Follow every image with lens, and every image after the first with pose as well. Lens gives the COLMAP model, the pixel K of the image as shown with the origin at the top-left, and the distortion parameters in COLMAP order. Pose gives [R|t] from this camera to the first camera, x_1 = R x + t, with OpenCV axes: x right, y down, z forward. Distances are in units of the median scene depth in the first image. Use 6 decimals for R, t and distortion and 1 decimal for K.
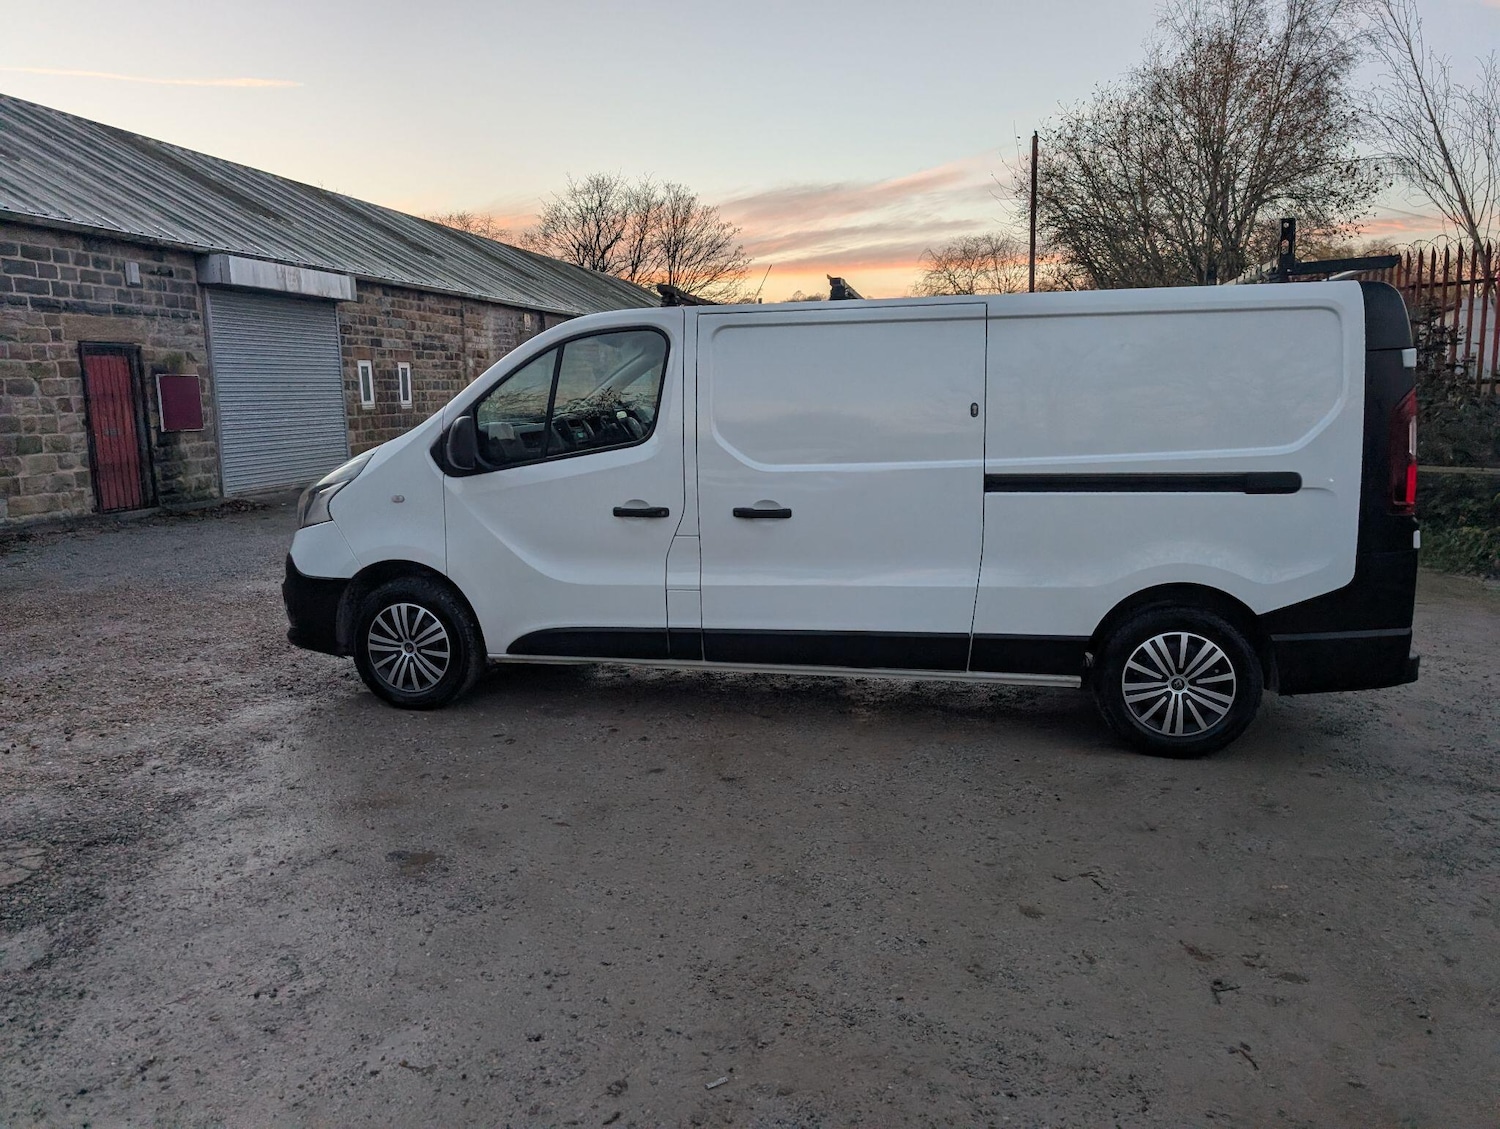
lens RADIAL K [[1073.1, 0, 742.6], [0, 1073.1, 554.4], [0, 0, 1]] dist [0.011609, -0.000088]
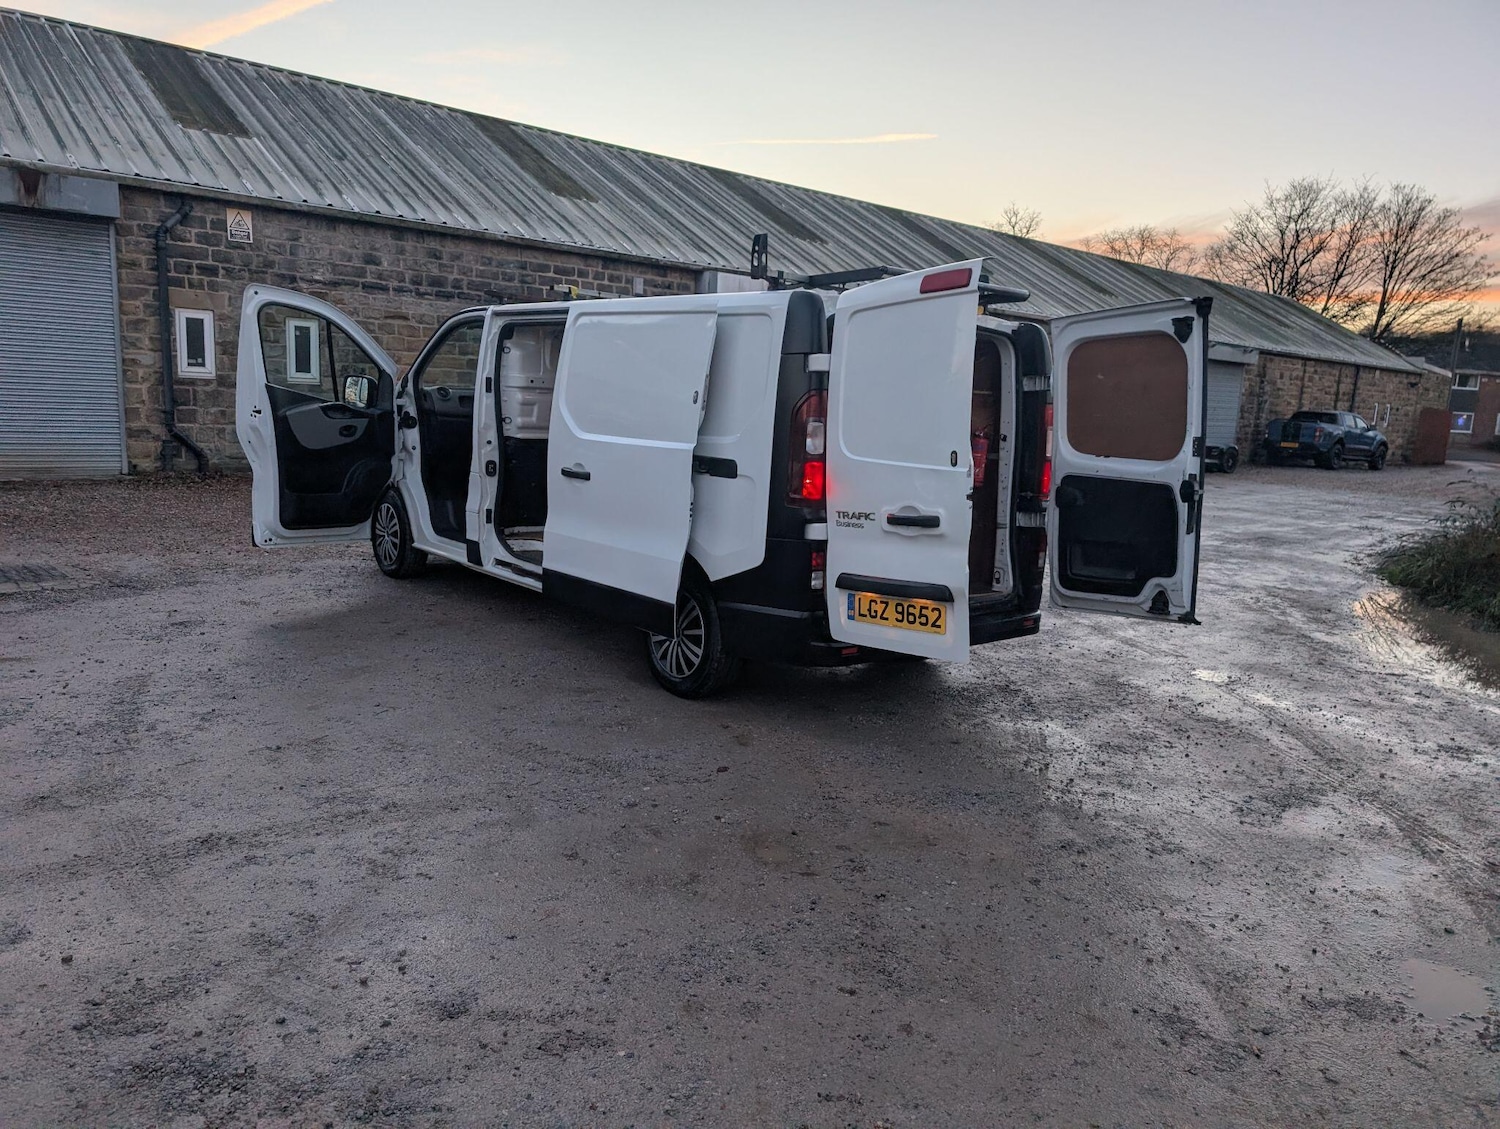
lens RADIAL K [[1076.8, 0, 752.3], [0, 1076.8, 586.4], [0, 0, 1]] dist [0.010625, -0.000600]
pose [[0.802362, 0.162788, -0.574208, 0.967501], [-0.155179, 0.985897, 0.062664, -0.013579], [0.576311, 0.038826, 0.816308, 0.070520]]
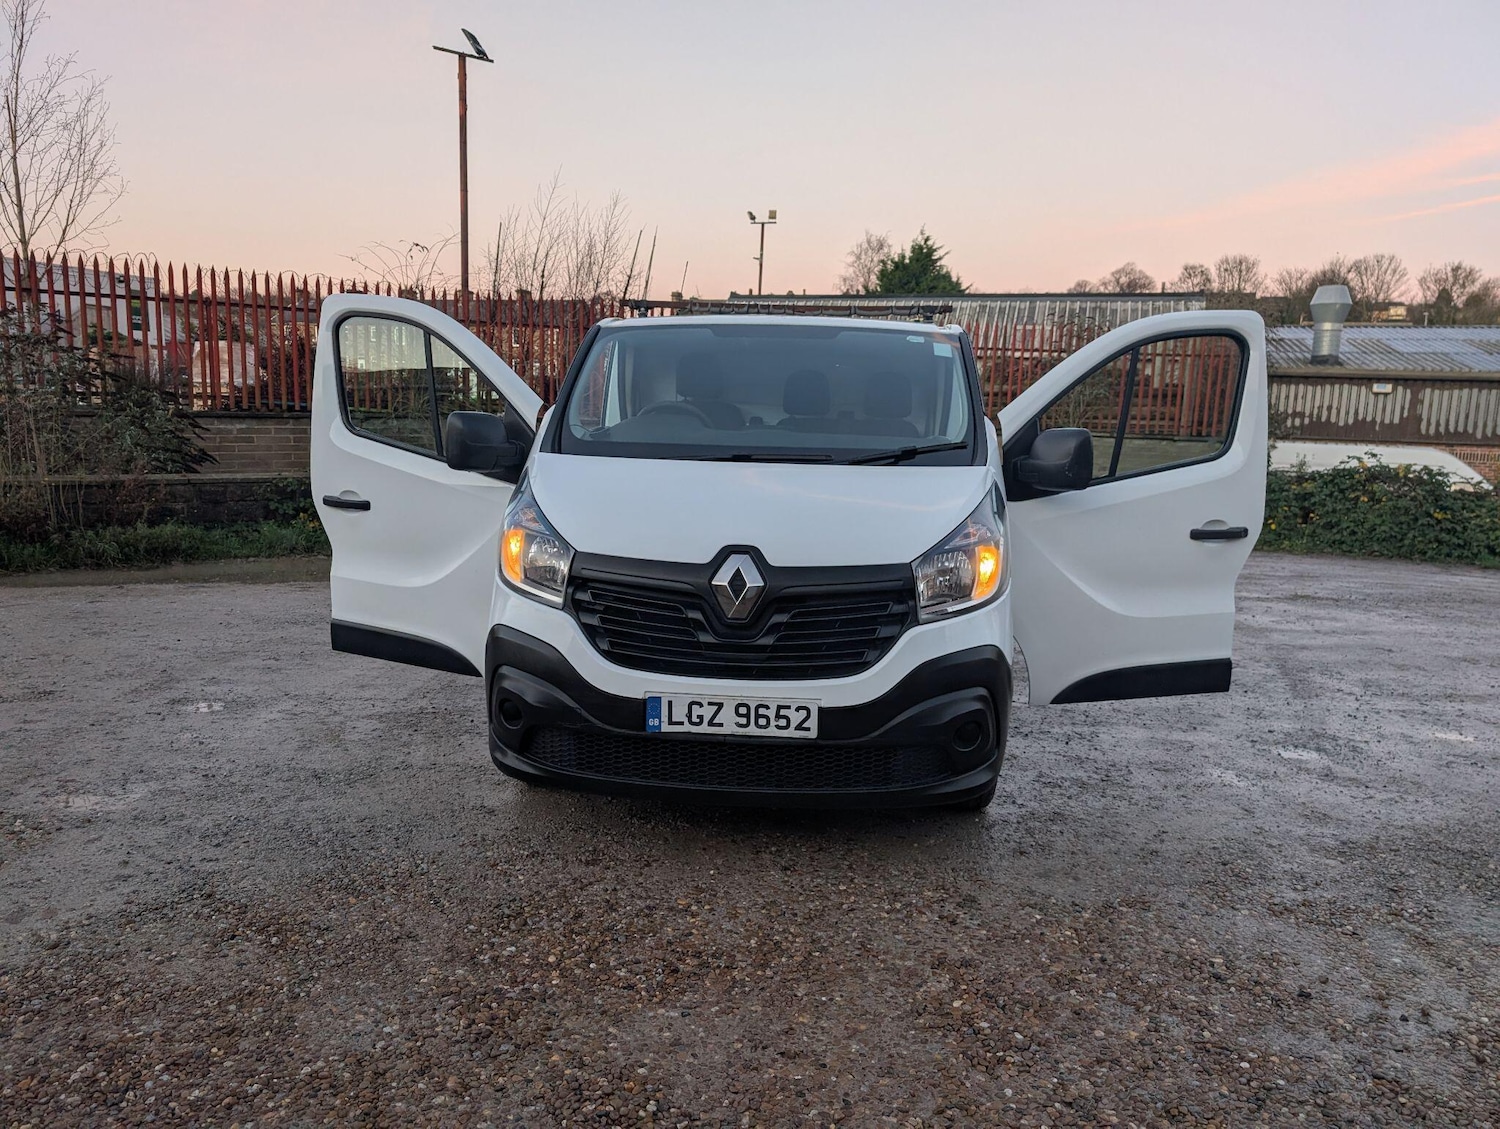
lens RADIAL K [[1084.1, 0, 757.1], [0, 1084.1, 567.3], [0, 0, 1]] dist [0.022721, -0.012838]
pose [[-0.146162, -0.123444, 0.981528, -1.053670], [0.122345, 0.982311, 0.141761, -0.157833], [-0.981666, 0.140805, -0.128474, 1.249342]]
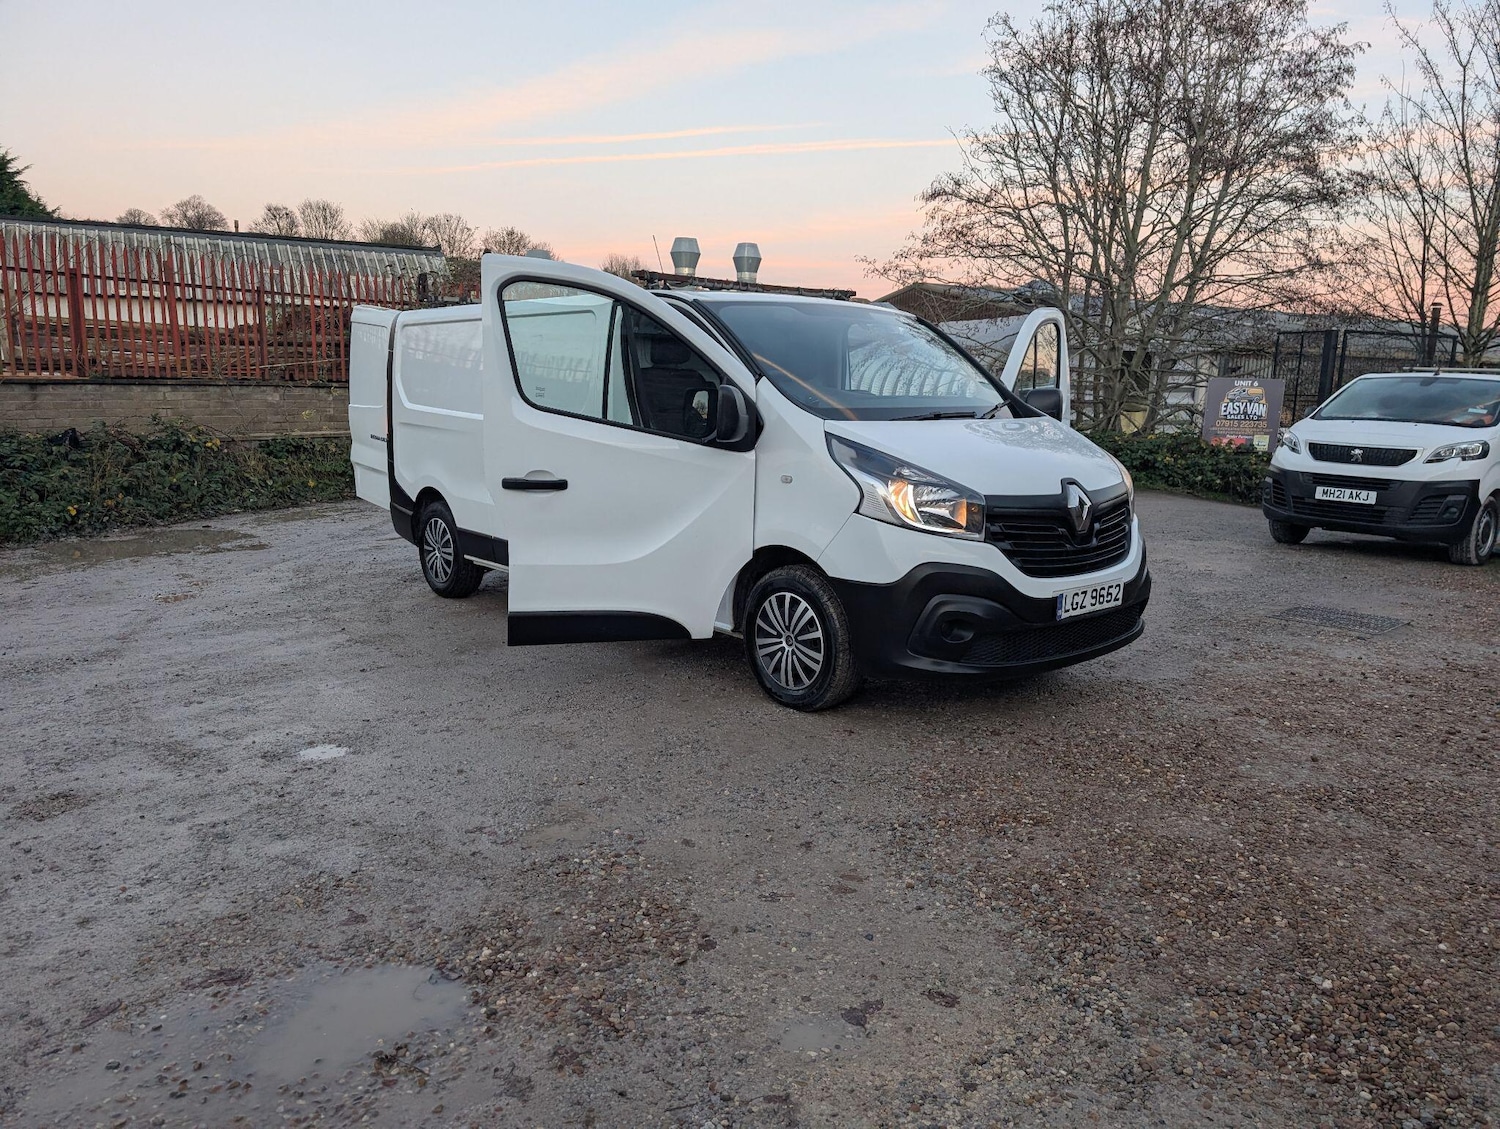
lens RADIAL K [[1078.4, 0, 762.0], [0, 1078.4, 575.5], [0, 0, 1]] dist [0.016839, -0.008549]
pose [[-0.811263, -0.098266, 0.576364, -0.737388], [0.085801, 0.955095, 0.283606, -0.279040], [-0.578351, 0.279531, -0.766402, 2.024147]]
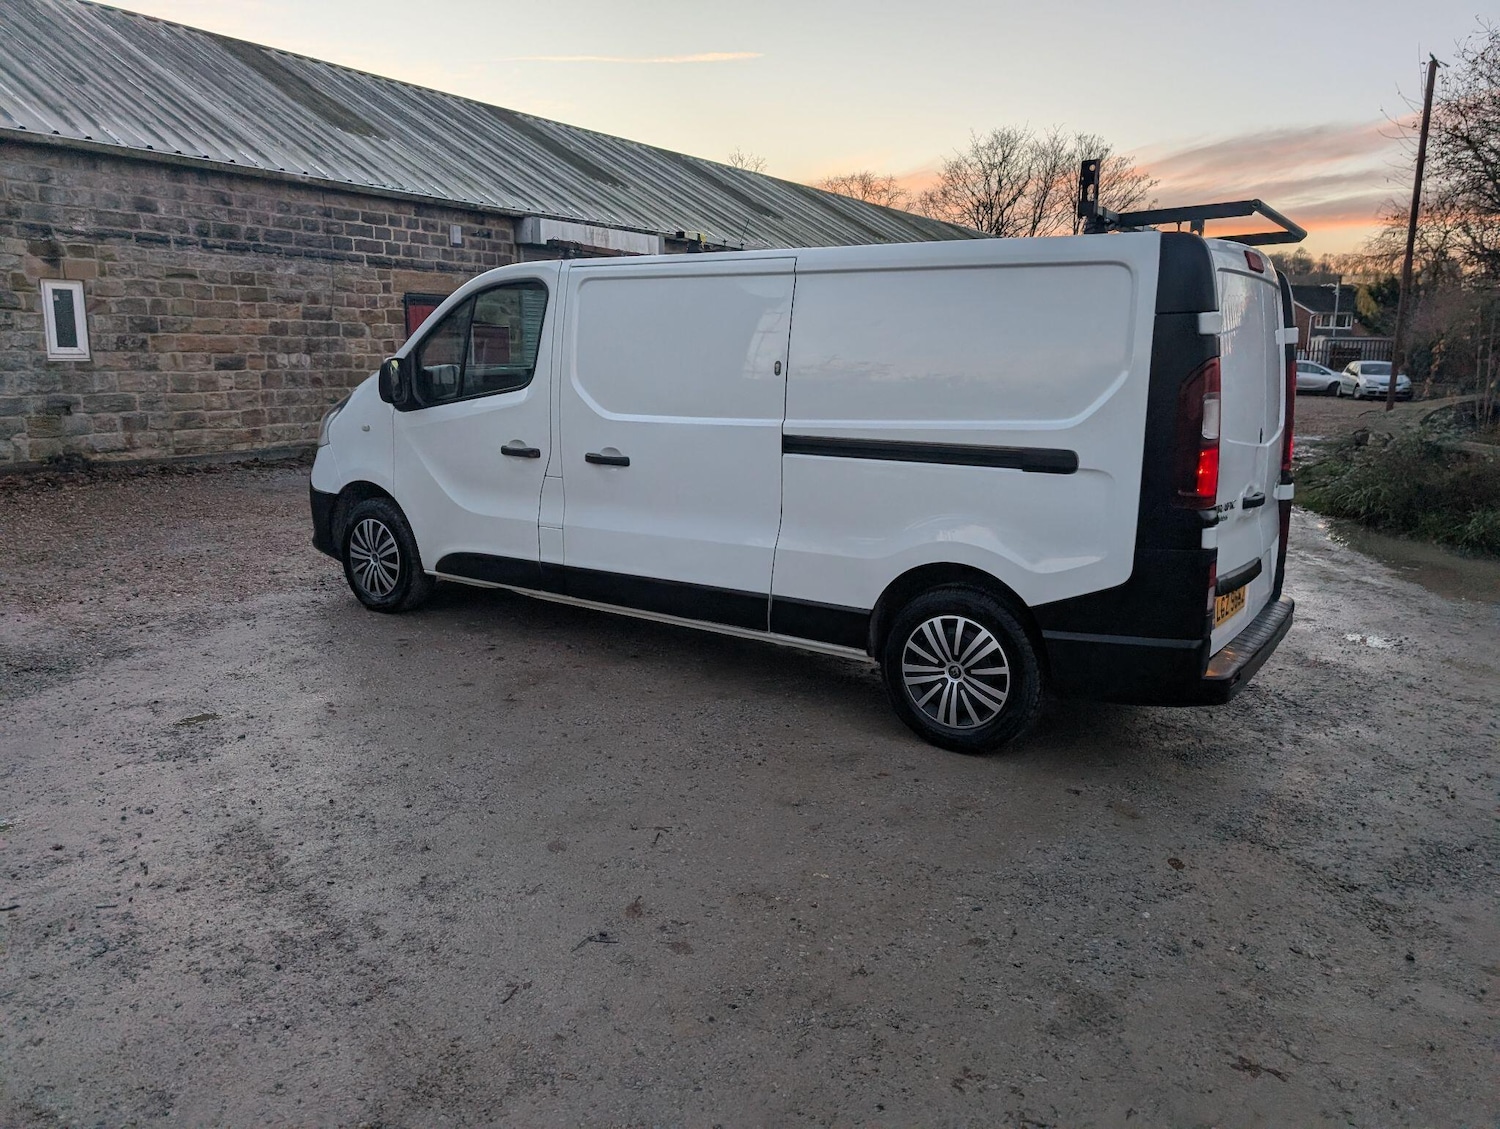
lens RADIAL K [[1079.8, 0, 748.5], [0, 1079.8, 544.6], [0, 0, 1]] dist [0.019411, -0.015930]
pose [[0.929734, 0.095404, -0.355658, 0.475833], [-0.086405, 0.995410, 0.041143, -0.009981], [0.357951, -0.007521, 0.933710, 0.055611]]
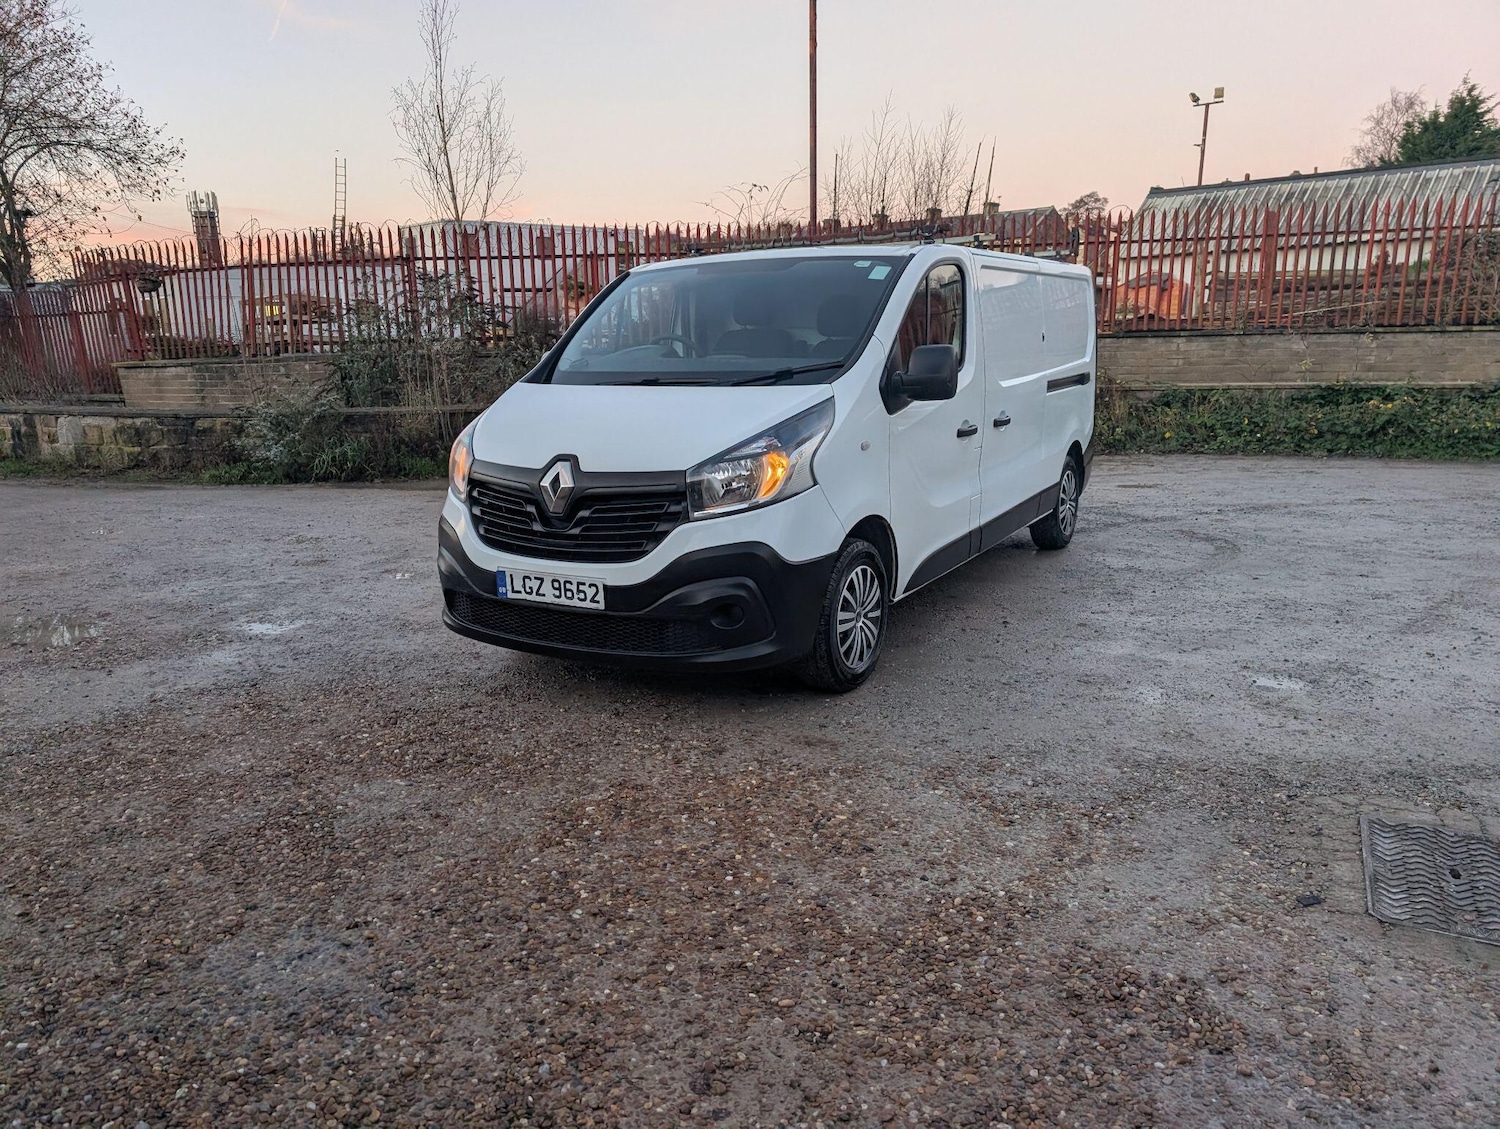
lens RADIAL K [[1075.3, 0, 736.2], [0, 1075.3, 571.5], [0, 0, 1]] dist [0.022953, -0.009633]
pose [[0.301995, -0.197150, 0.932701, -1.147241], [0.159585, 0.975031, 0.154427, -0.099863], [-0.939857, 0.102209, 0.325916, 0.803715]]
